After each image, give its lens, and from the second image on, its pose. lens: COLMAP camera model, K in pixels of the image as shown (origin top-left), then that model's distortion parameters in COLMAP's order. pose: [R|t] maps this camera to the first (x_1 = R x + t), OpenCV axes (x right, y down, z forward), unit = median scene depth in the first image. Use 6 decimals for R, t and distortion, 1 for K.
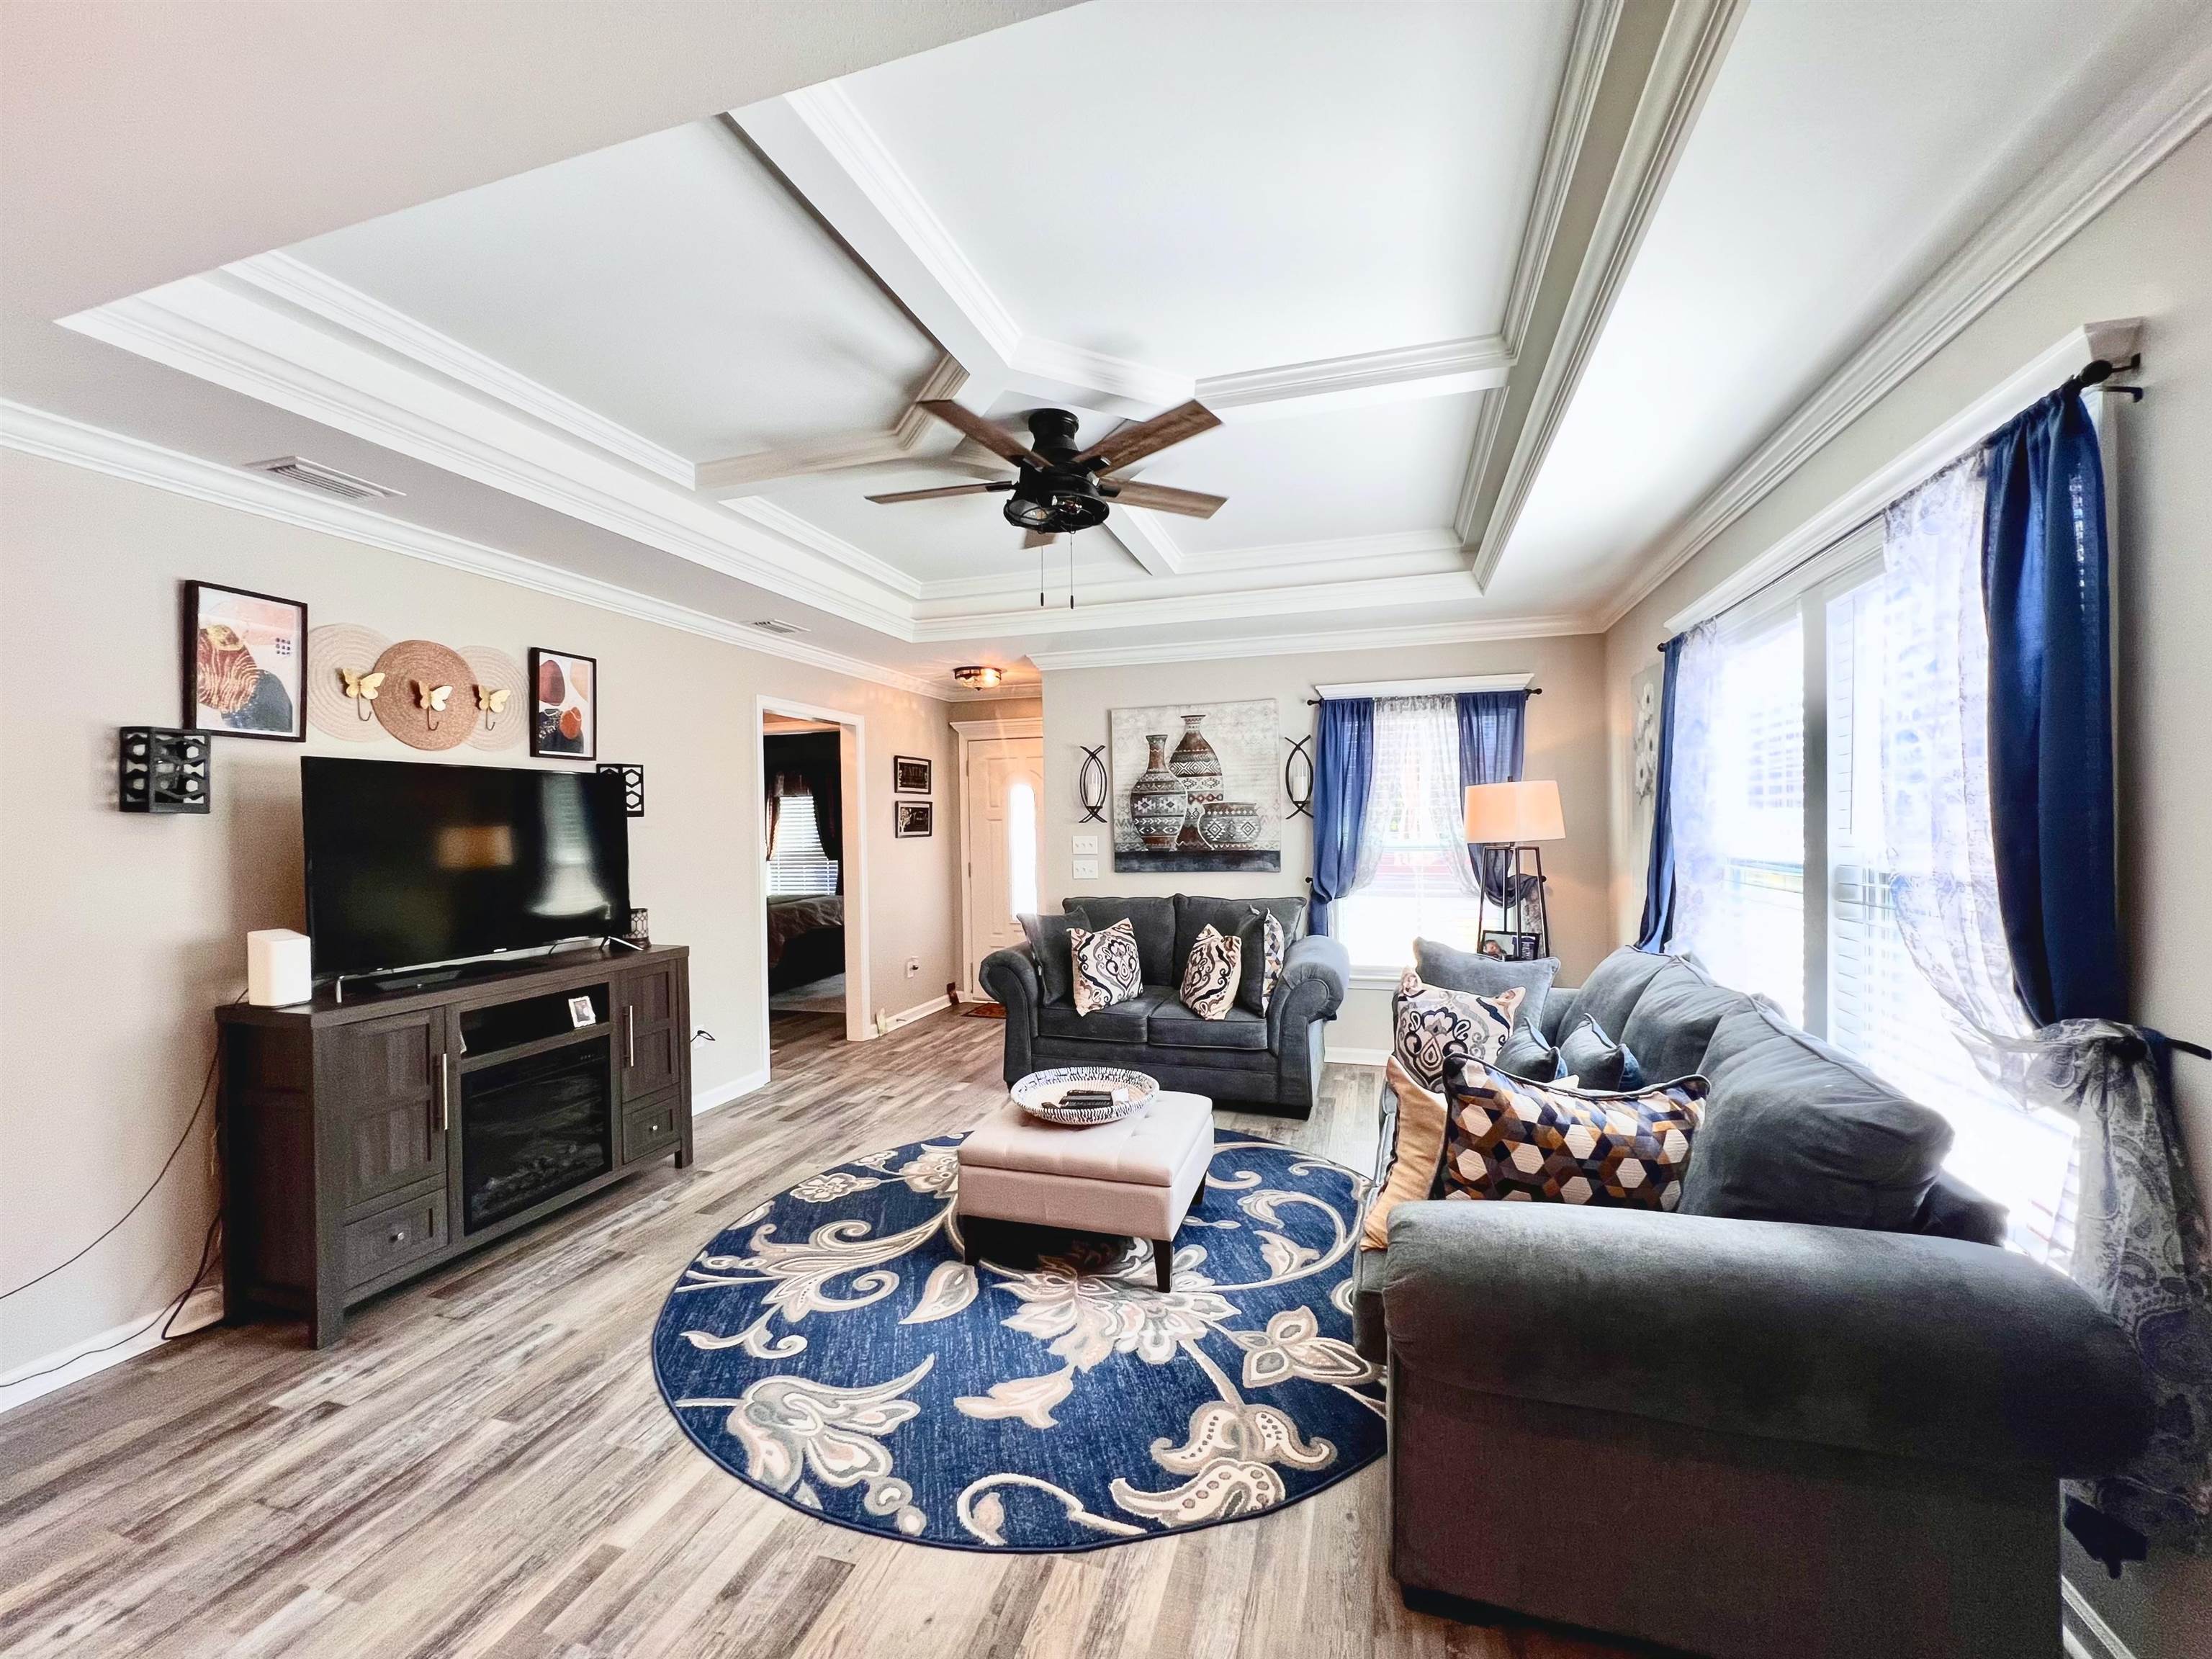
lens RADIAL K [[885.5, 0, 1096.2], [0, 885.5, 831.2], [0, 0, 1]] dist [-0.000004, 0.000451]
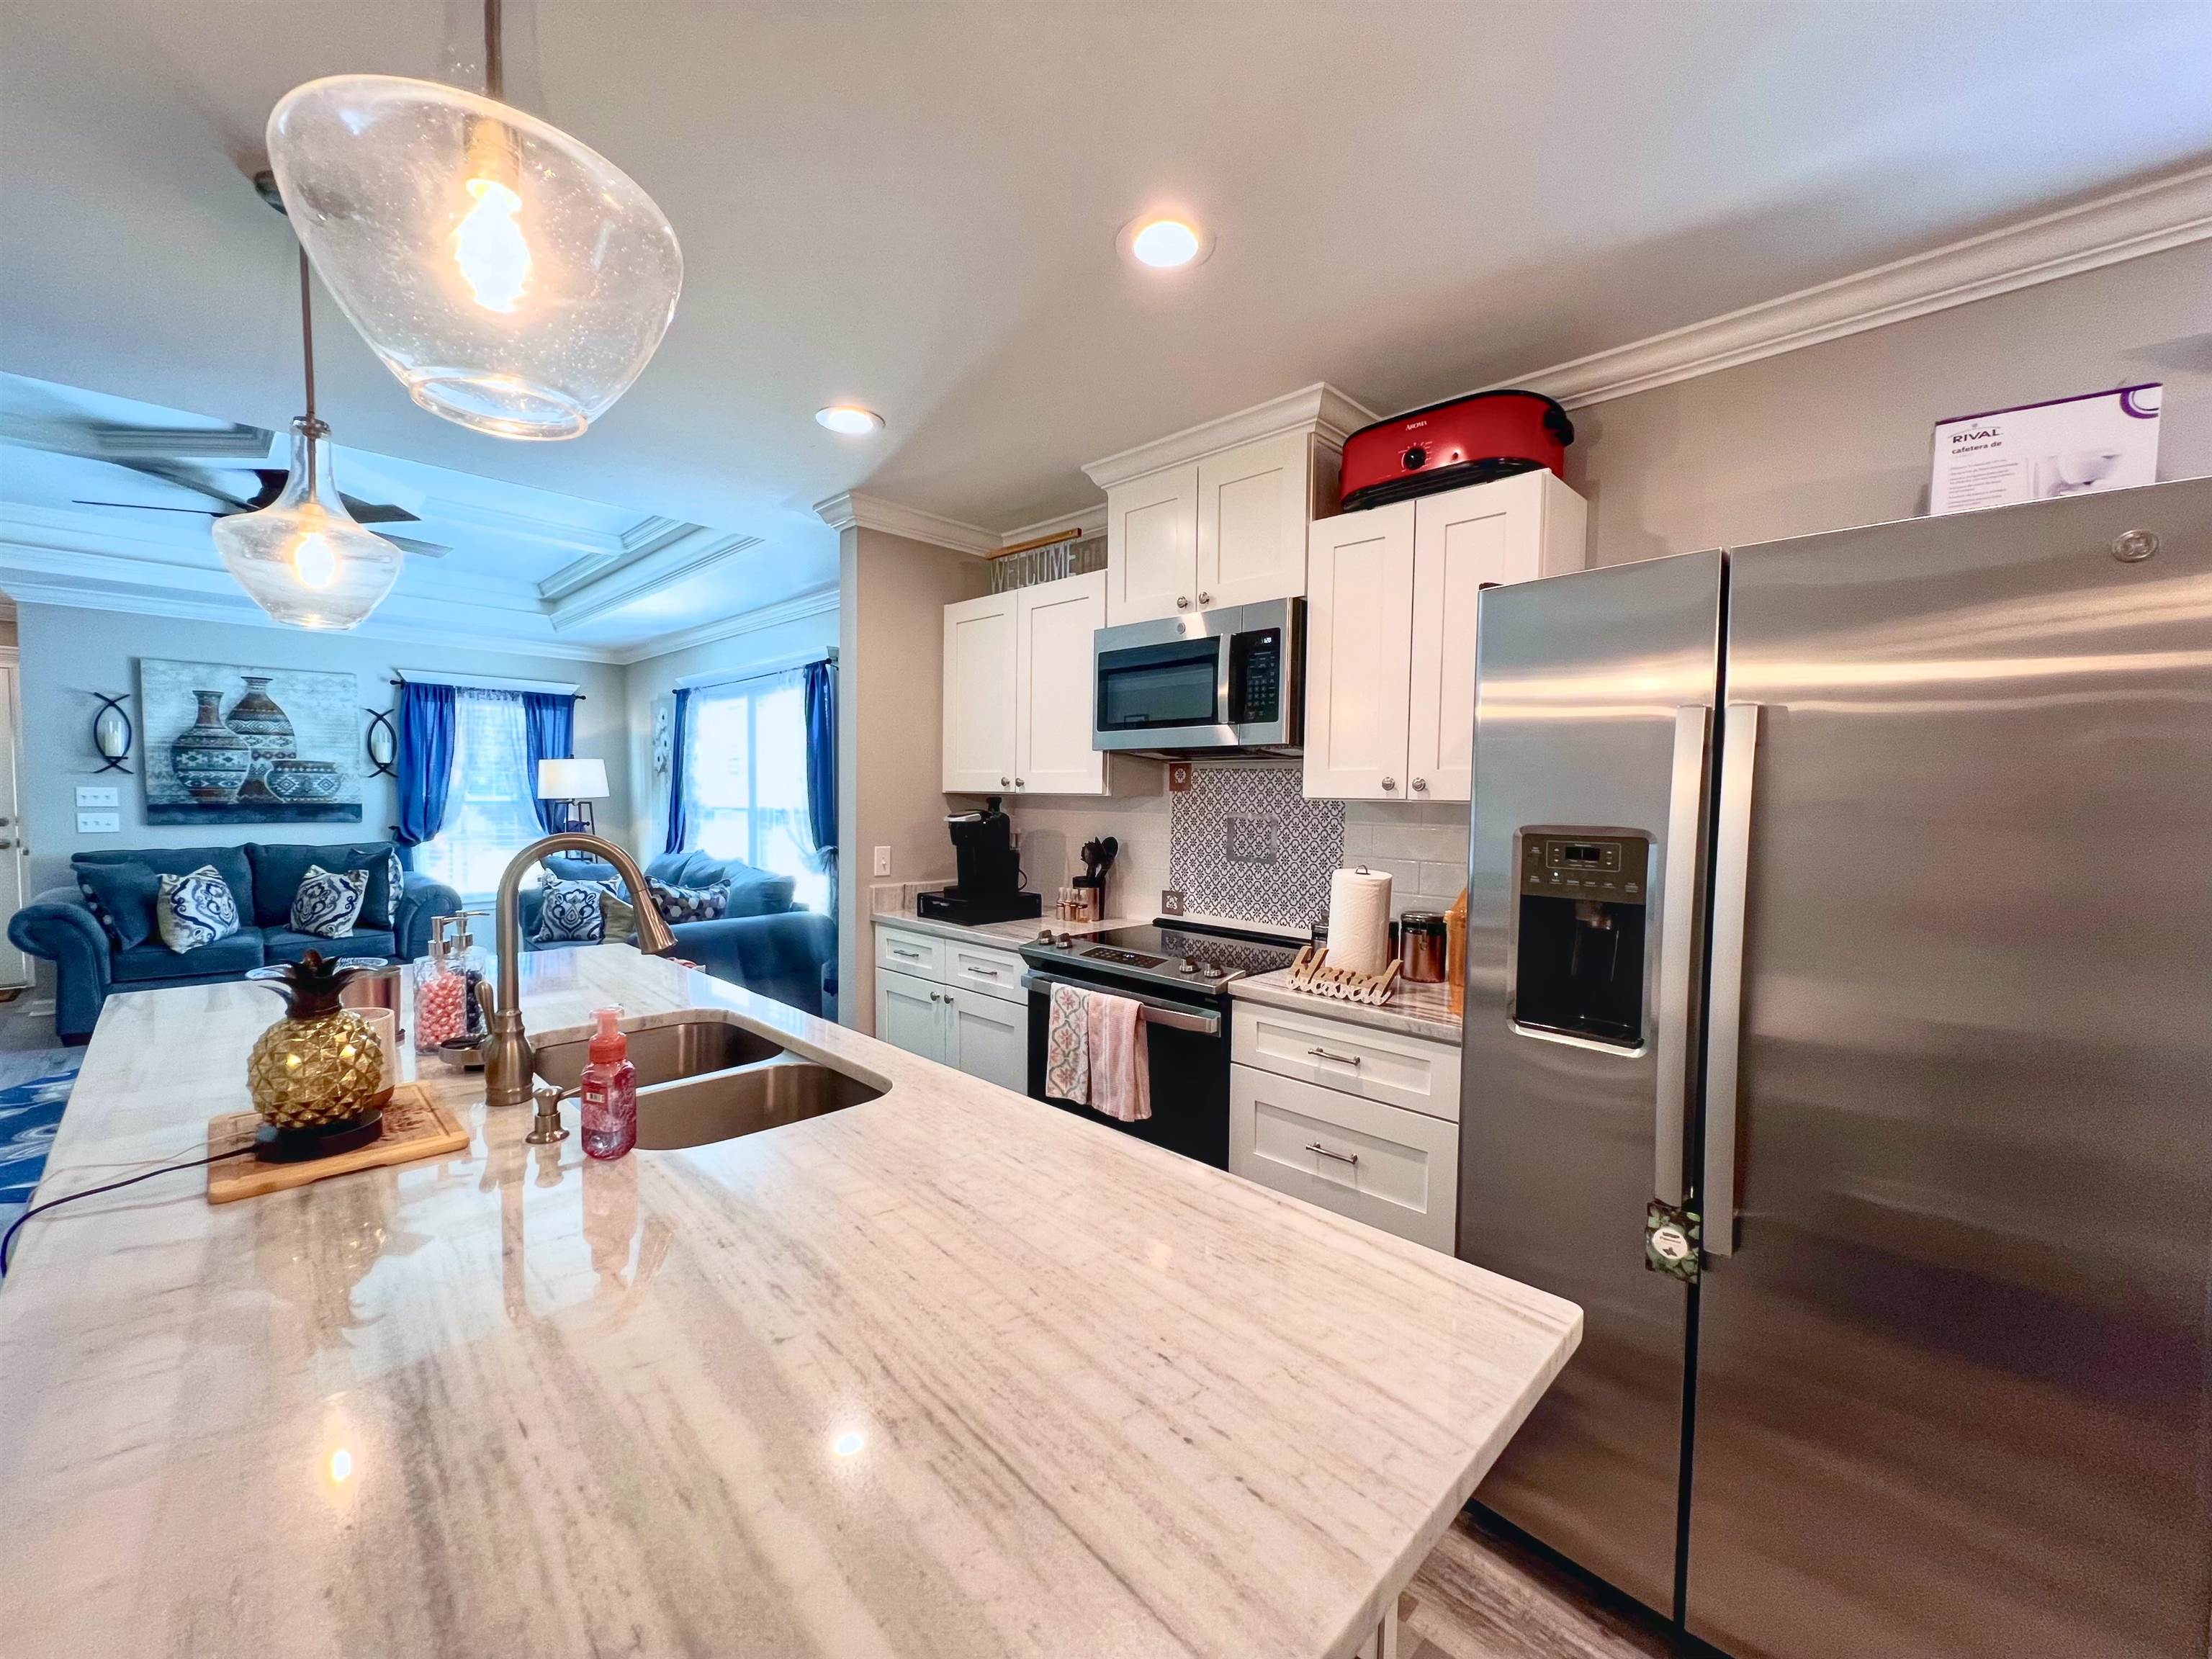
lens RADIAL K [[885.5, 0, 1103.7], [0, 885.5, 840.8], [0, 0, 1]] dist [-0.000004, 0.000451]
pose [[0.445295, -0.027057, 0.894975, -0.428024], [-0.013799, 0.999217, 0.037074, 0.014044], [-0.895278, -0.028858, 0.444573, -0.431336]]
